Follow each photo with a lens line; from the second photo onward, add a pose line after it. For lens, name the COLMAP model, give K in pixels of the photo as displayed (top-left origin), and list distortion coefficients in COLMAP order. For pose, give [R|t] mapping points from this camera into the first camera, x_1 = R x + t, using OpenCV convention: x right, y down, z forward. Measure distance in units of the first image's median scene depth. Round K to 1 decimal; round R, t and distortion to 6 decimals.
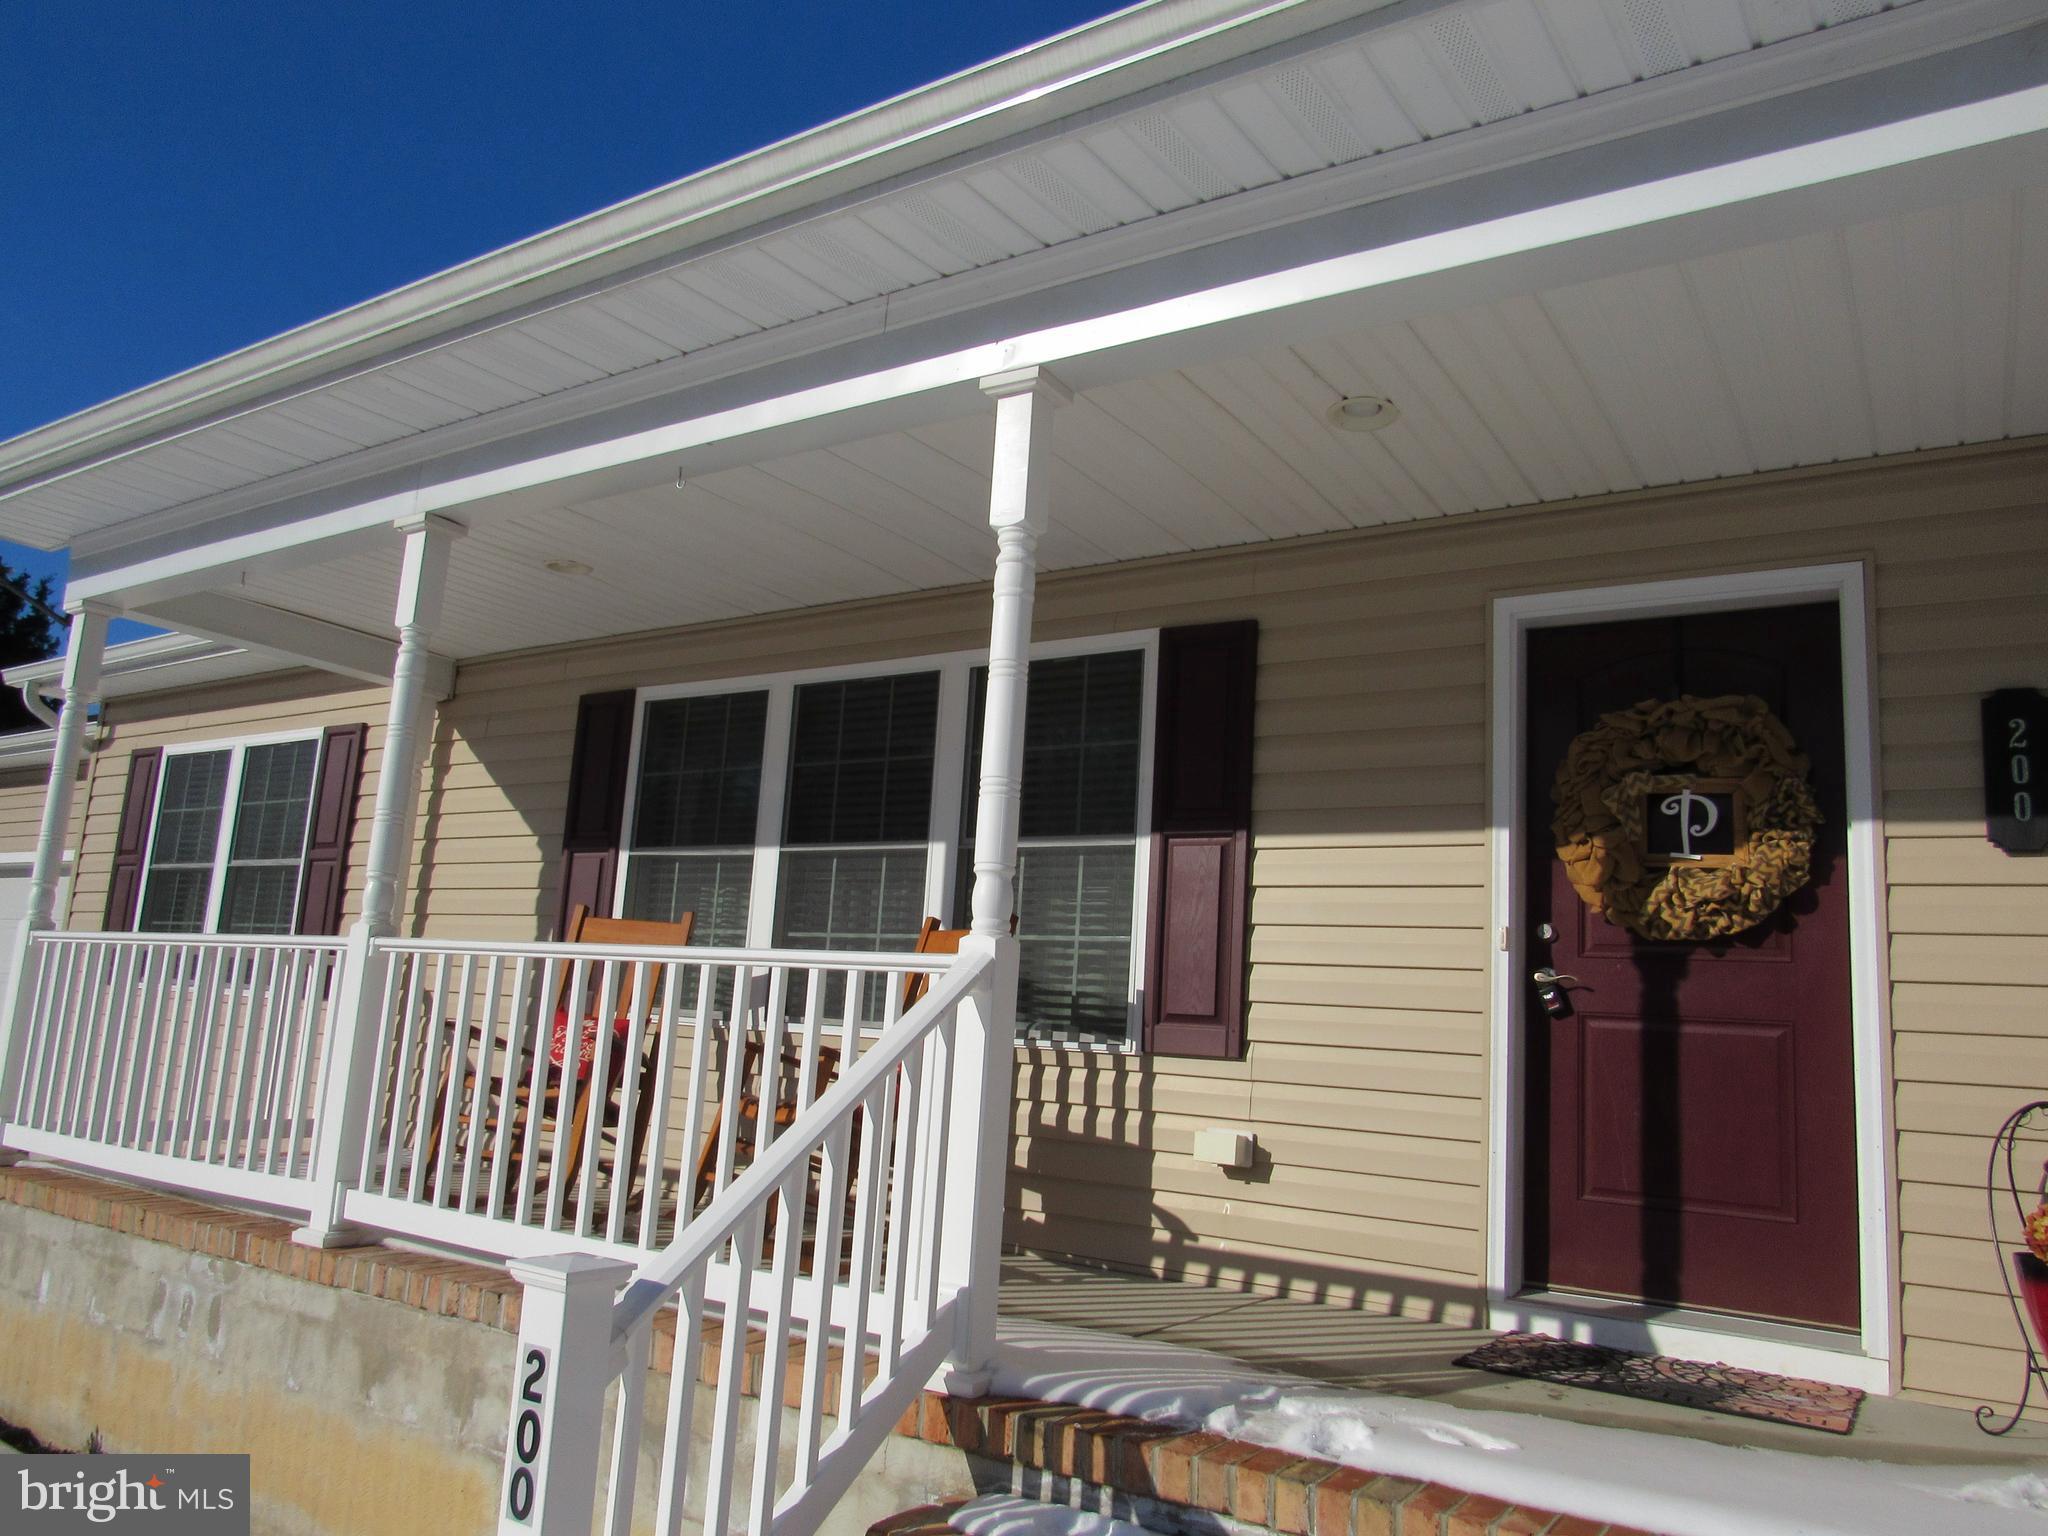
lens RADIAL K [[1483.3, 0, 1001.7], [0, 1483.3, 768.3], [0, 0, 1]] dist [-0.022825, 0.014693]
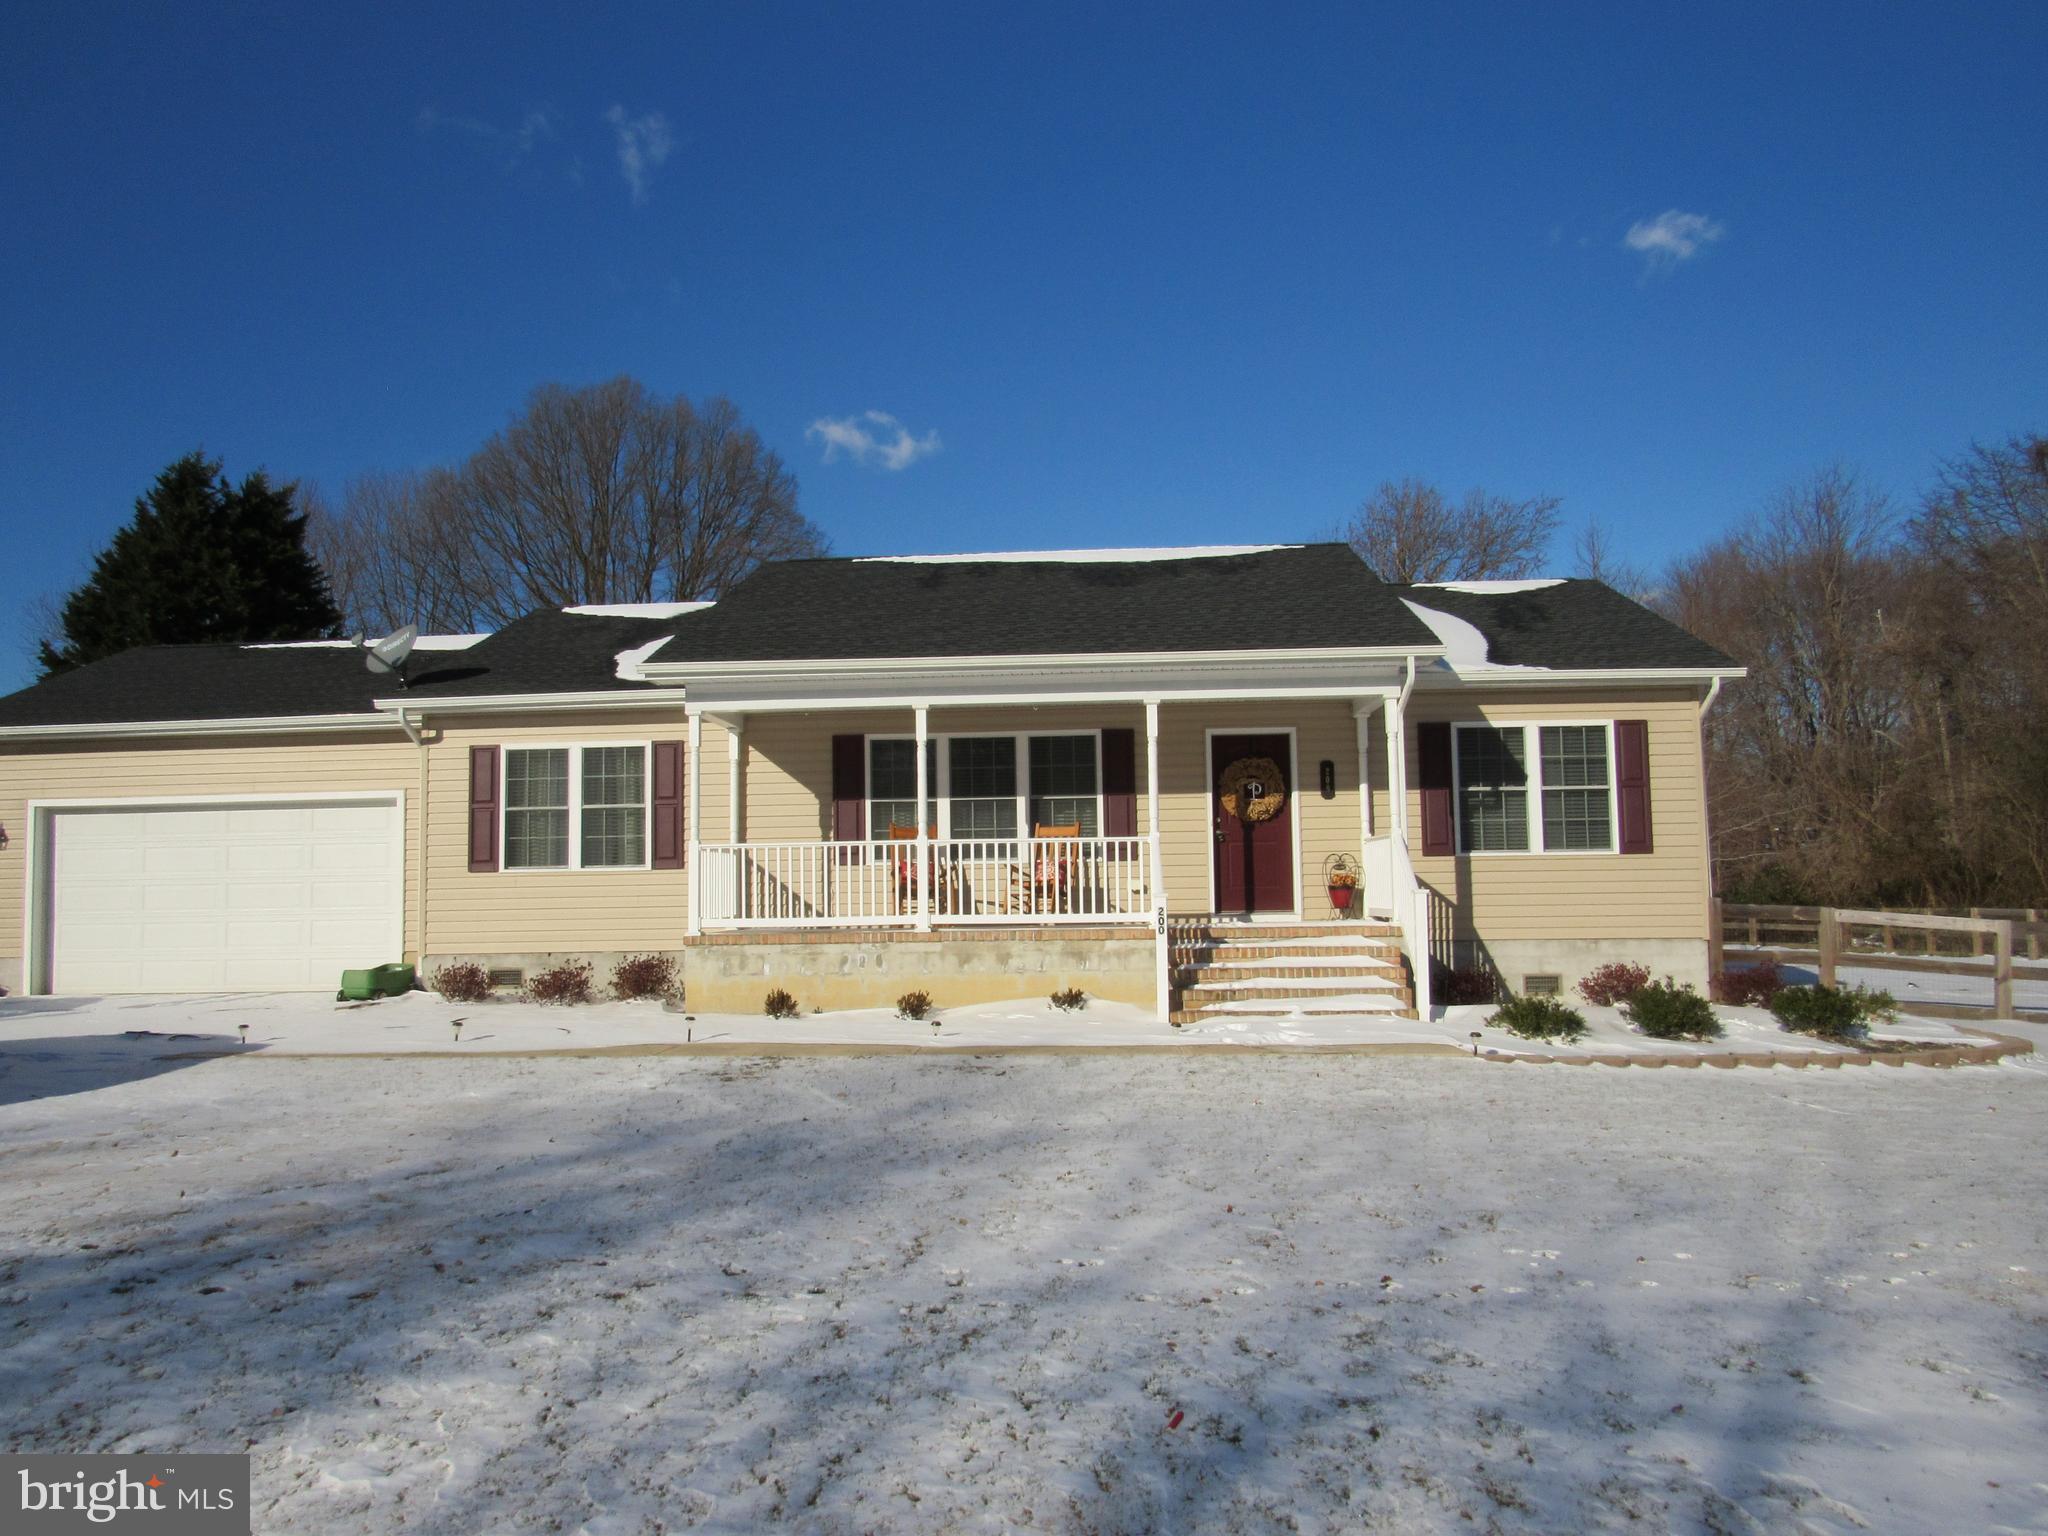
lens RADIAL K [[1483.3, 0, 1028.8], [0, 1483.3, 775.0], [0, 0, 1]] dist [-0.022825, 0.014693]
pose [[0.863634, -0.039167, 0.502596, -2.069406], [-0.017974, 0.993951, 0.108344, -0.429166], [-0.503799, -0.102603, 0.857706, -2.106448]]
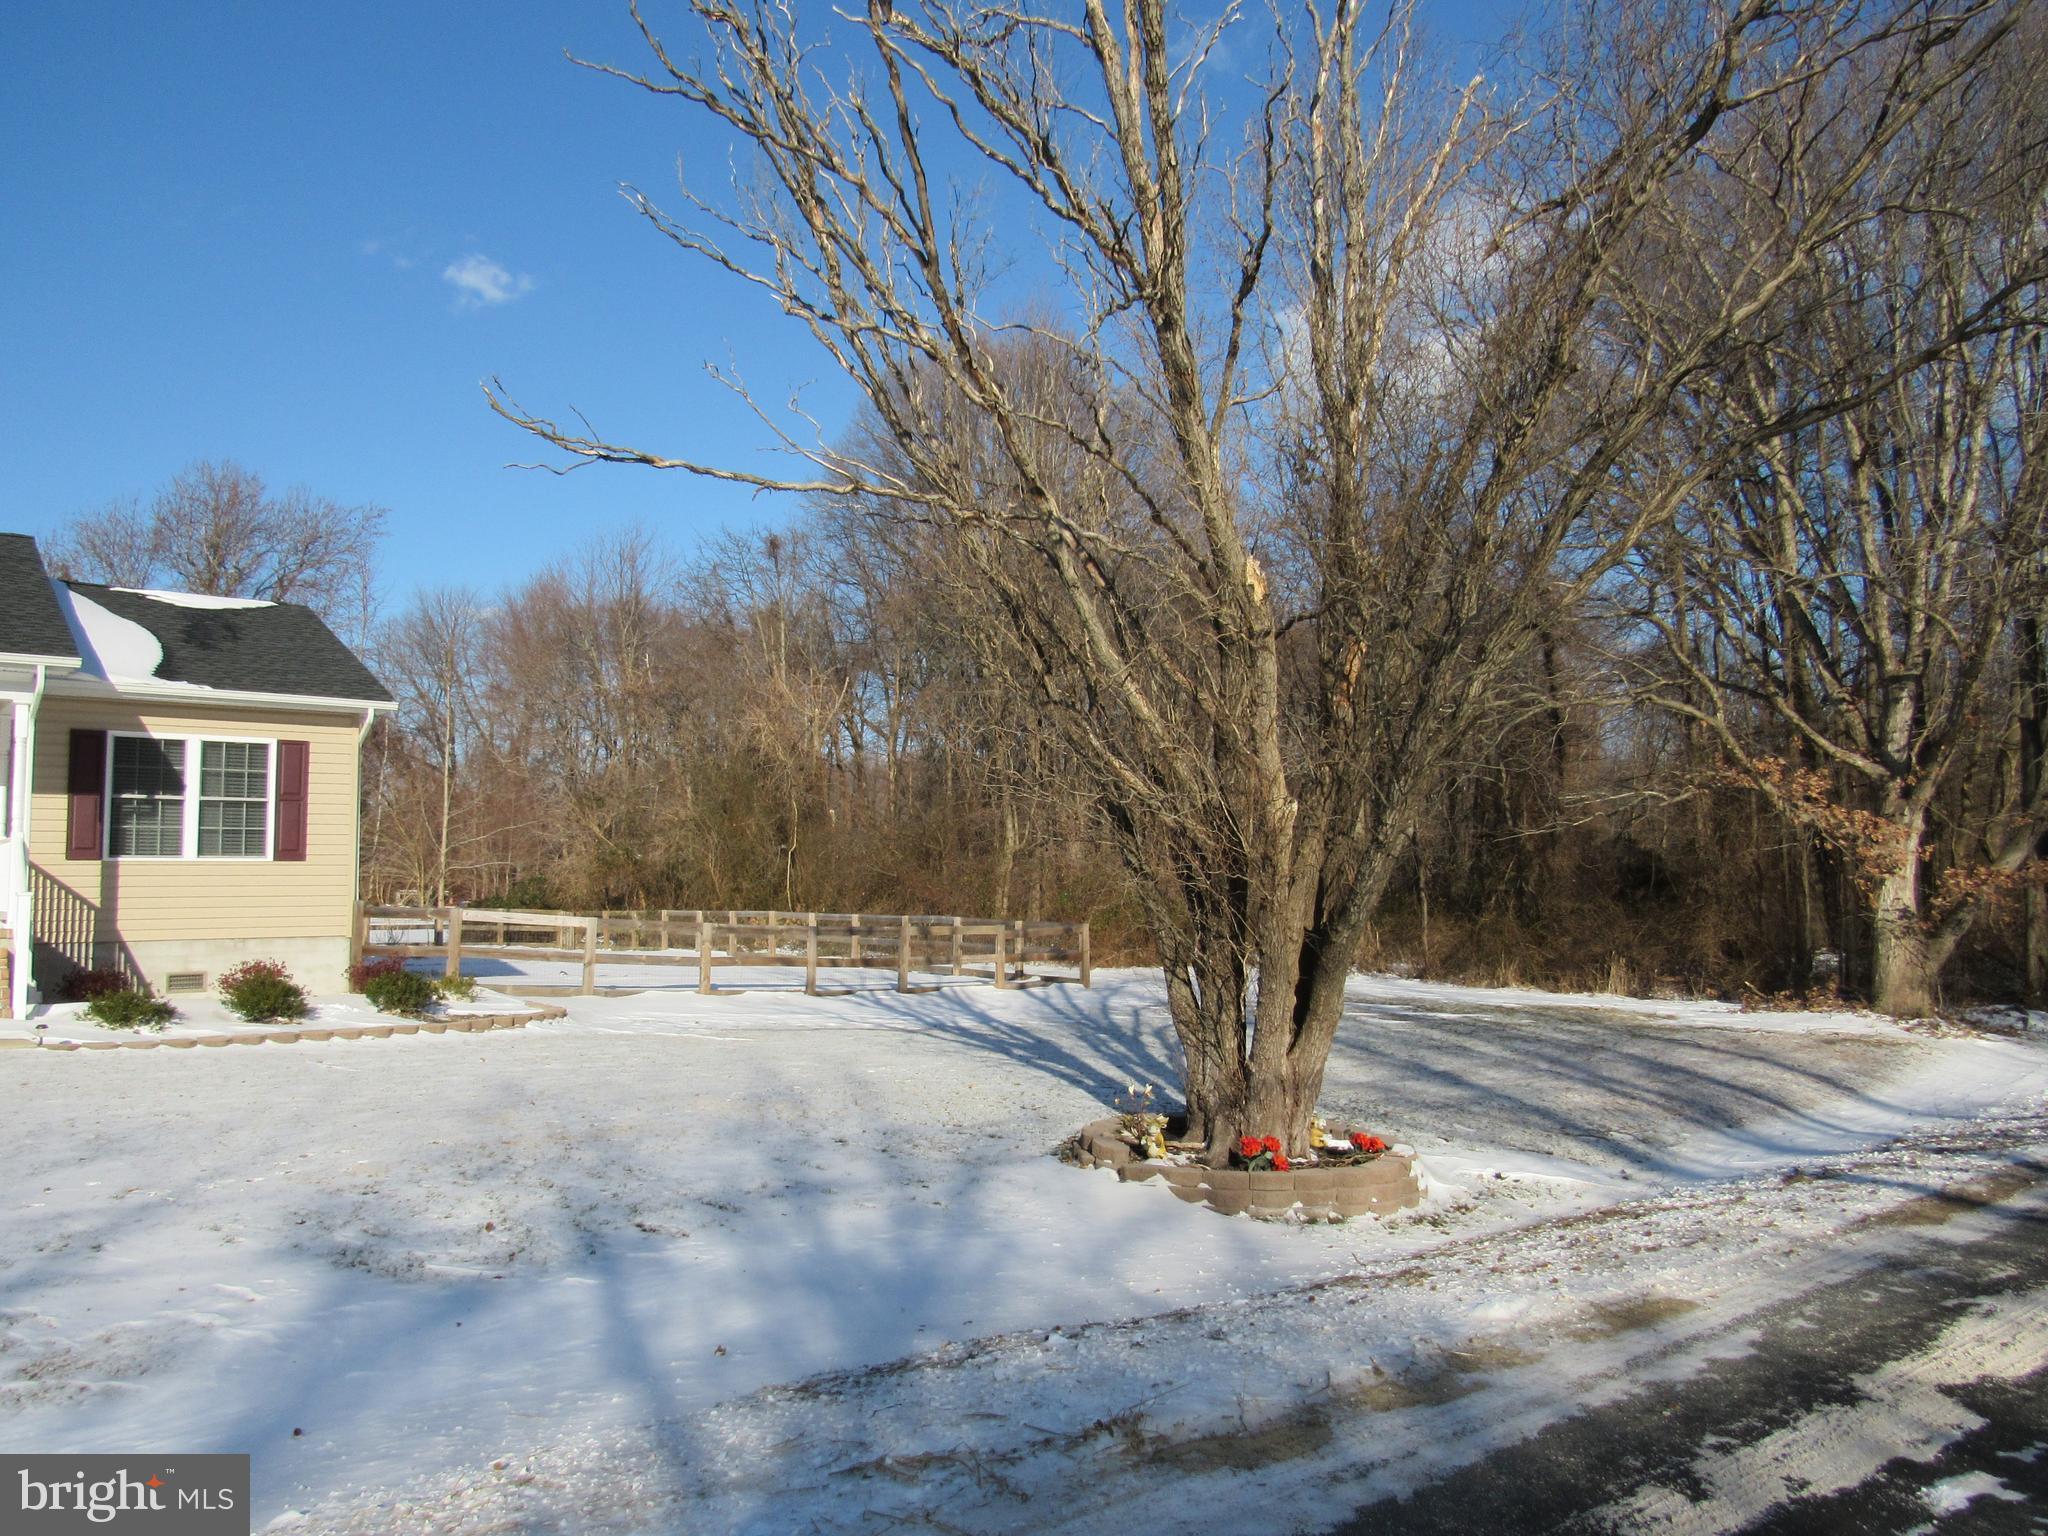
lens RADIAL K [[1483.3, 0, 1007.6], [0, 1483.3, 756.4], [0, 0, 1]] dist [-0.022825, 0.014693]
pose [[0.306146, 0.011880, 0.951911, -2.203946], [-0.136960, 0.990069, 0.031692, -0.557474], [-0.942081, -0.140076, 0.304732, -2.849861]]
